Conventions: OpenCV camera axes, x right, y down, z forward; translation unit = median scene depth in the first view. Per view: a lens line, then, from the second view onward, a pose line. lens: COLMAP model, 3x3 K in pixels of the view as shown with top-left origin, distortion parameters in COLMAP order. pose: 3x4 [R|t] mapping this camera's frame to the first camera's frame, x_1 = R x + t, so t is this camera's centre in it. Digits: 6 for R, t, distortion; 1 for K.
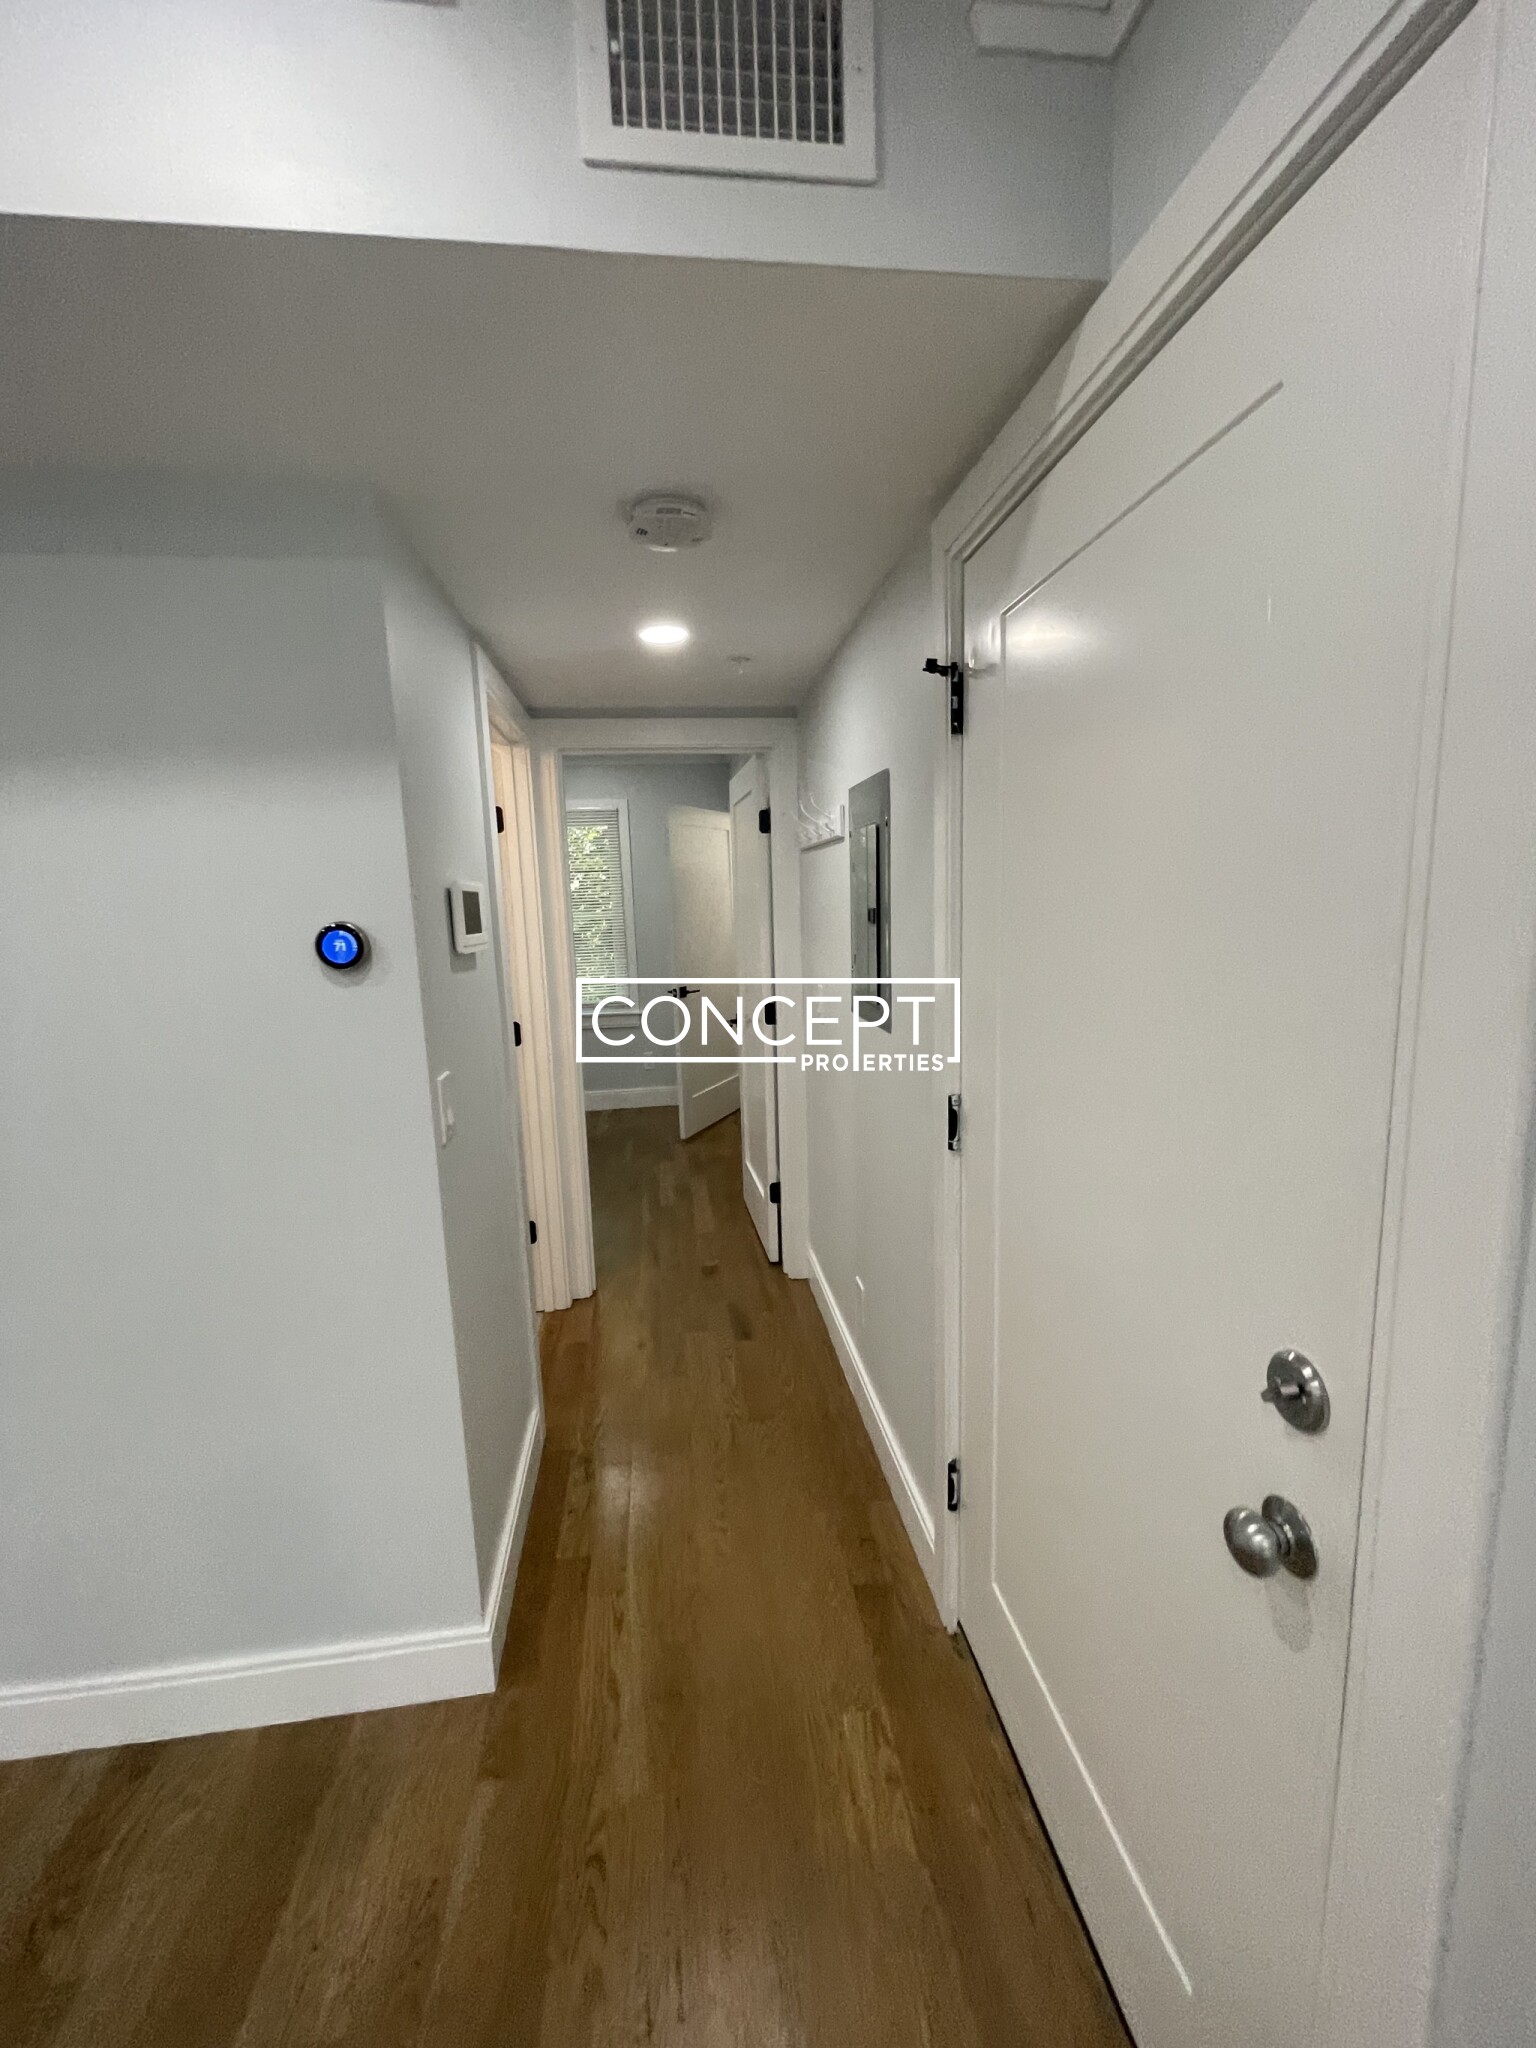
lens RADIAL K [[834.2, 0, 762.7], [0, 834.2, 1027.6], [0, 0, 1]] dist [-0.003421, 0.000754]
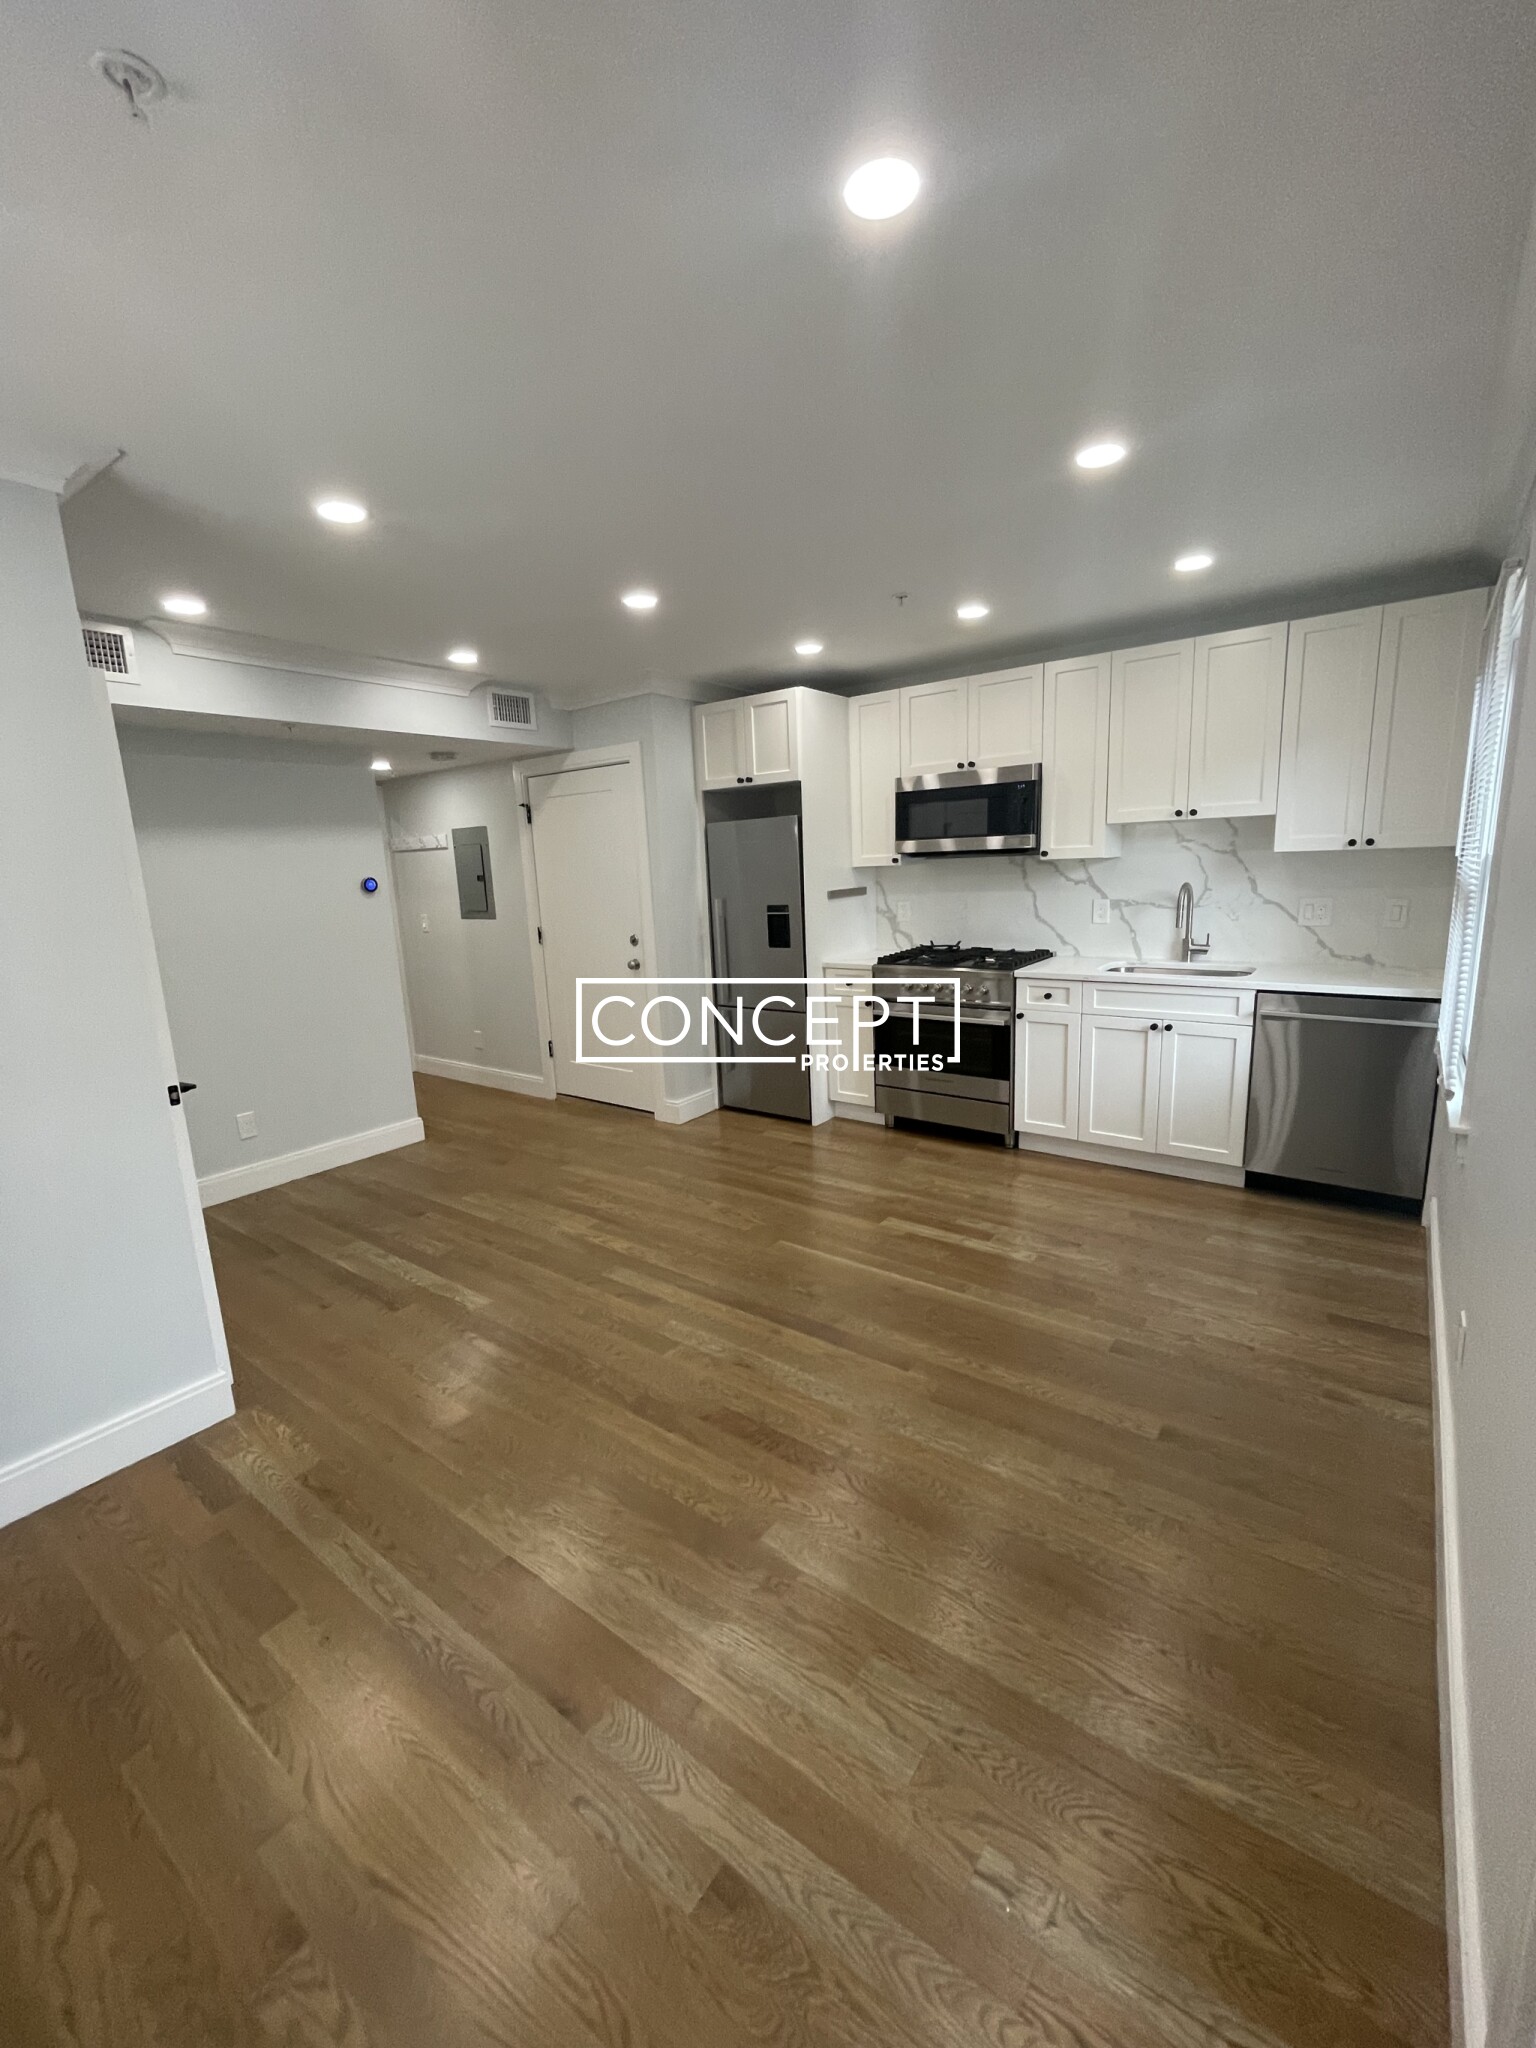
lens RADIAL K [[834.2, 0, 770.0], [0, 834.2, 1019.5], [0, 0, 1]] dist [-0.003421, 0.000754]
pose [[0.692550, -0.132657, 0.709067, -0.872679], [0.129555, 0.989836, 0.058648, 0.207678], [-0.709641, 0.051247, 0.702698, -1.131214]]
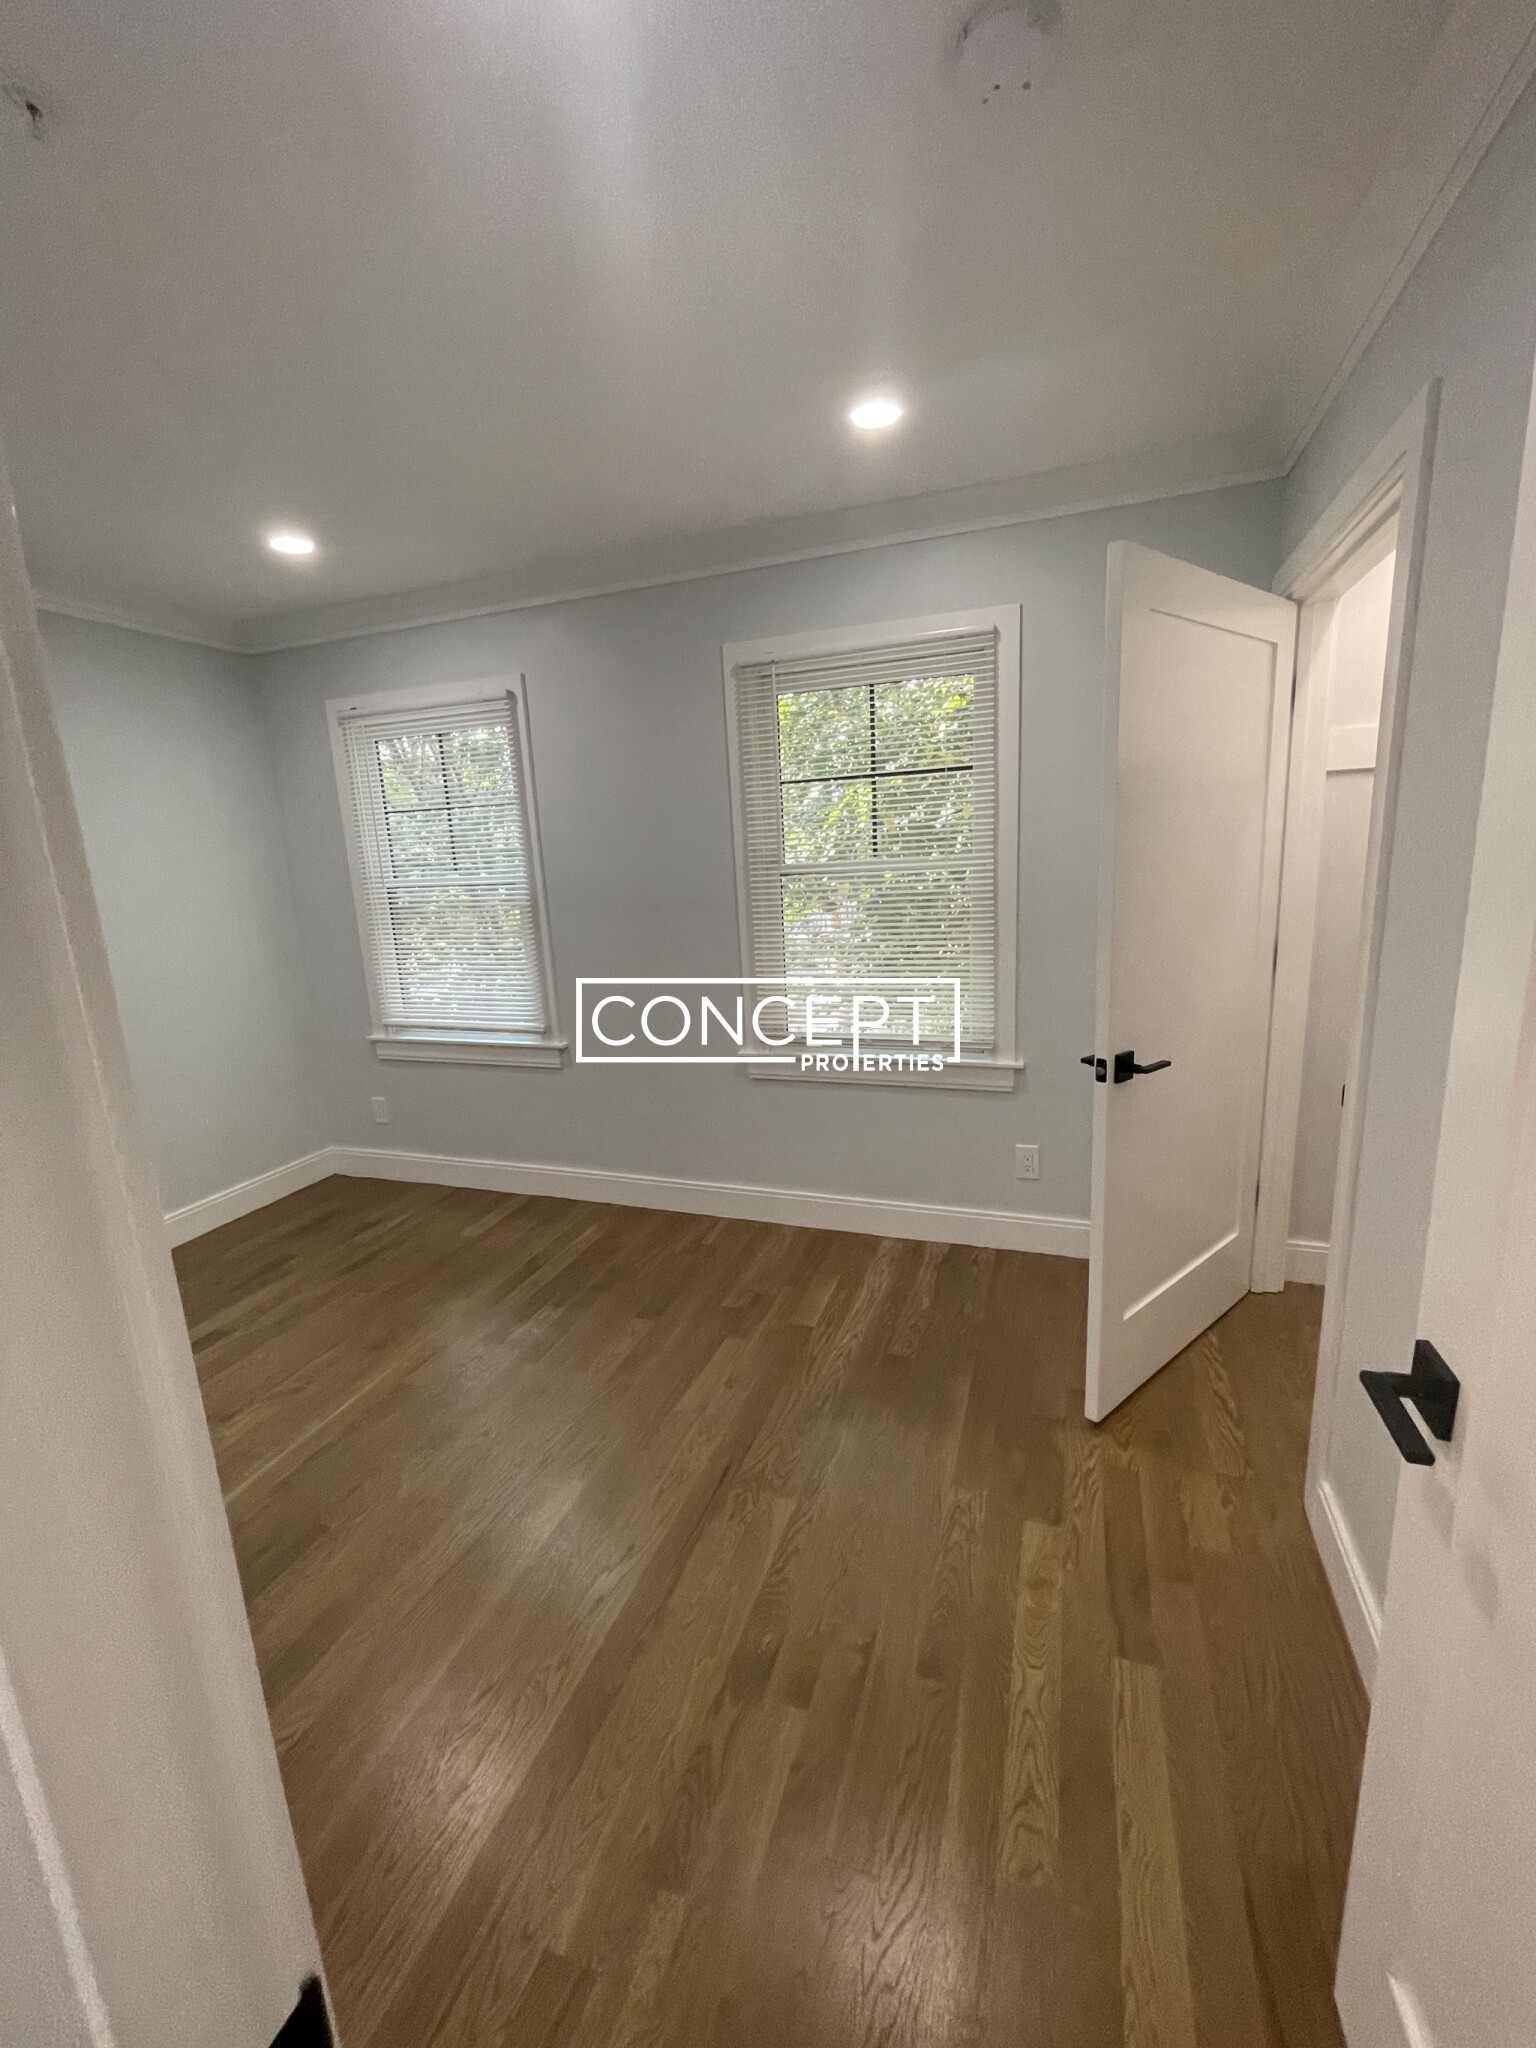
lens RADIAL K [[834.2, 0, 768.7], [0, 834.2, 1018.2], [0, 0, 1]] dist [-0.003421, 0.000754]
pose [[0.890700, 0.077399, -0.447955, -0.123770], [-0.052219, 0.996296, 0.068312, -0.141258], [0.451583, -0.037454, 0.891443, 1.025118]]
